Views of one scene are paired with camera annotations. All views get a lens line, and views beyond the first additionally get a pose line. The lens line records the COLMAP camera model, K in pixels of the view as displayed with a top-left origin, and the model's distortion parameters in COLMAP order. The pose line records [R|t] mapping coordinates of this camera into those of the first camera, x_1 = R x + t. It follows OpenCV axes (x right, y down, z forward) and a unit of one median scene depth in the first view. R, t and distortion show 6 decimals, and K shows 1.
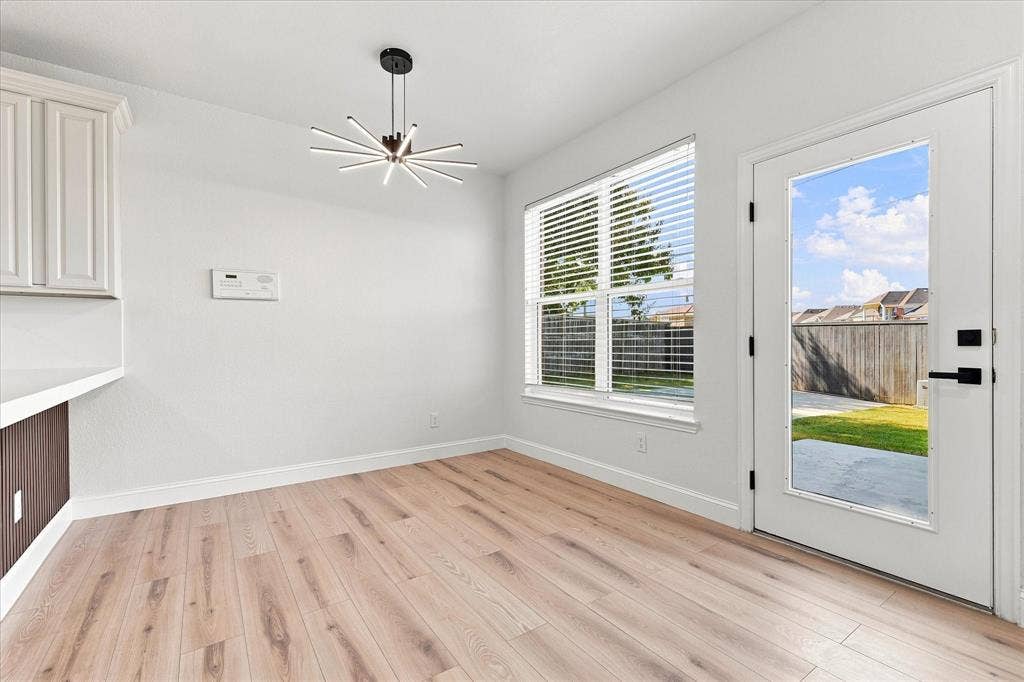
lens RADIAL K [[452.5, 0, 515.9], [0, 452.5, 344.4], [0, 0, 1]] dist [0.017926, -0.000185]
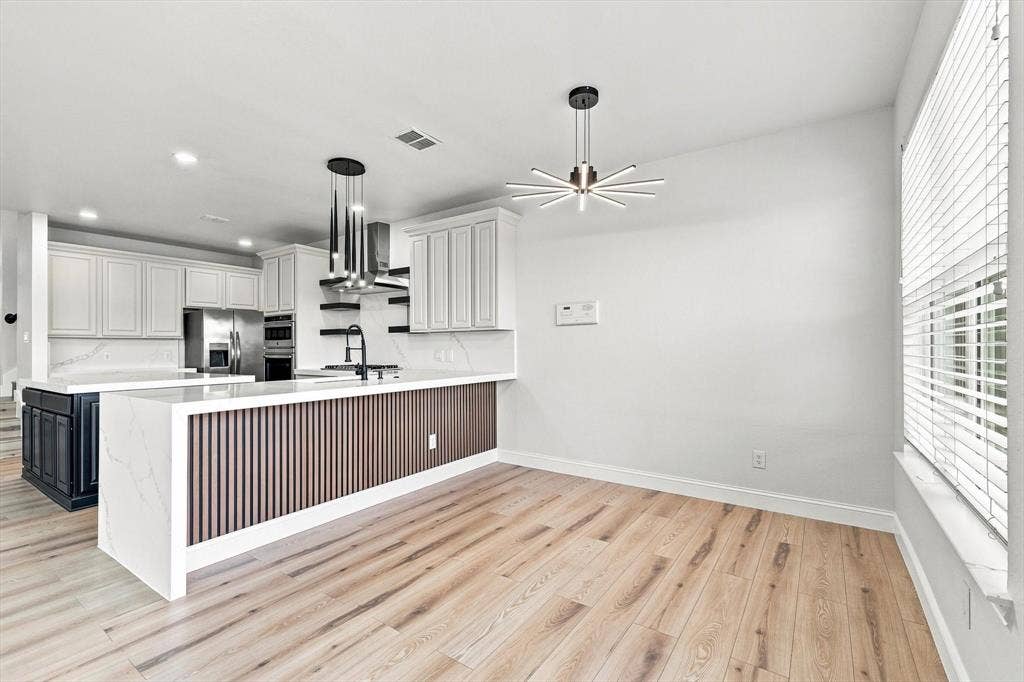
lens RADIAL K [[452.5, 0, 515.9], [0, 452.5, 344.4], [0, 0, 1]] dist [0.017926, -0.000185]
pose [[0.357125, -0.000543, -0.934057, 0.636615], [-0.007250, 0.999968, -0.003354, -0.045518], [0.934029, 0.007970, 0.357109, 0.466887]]
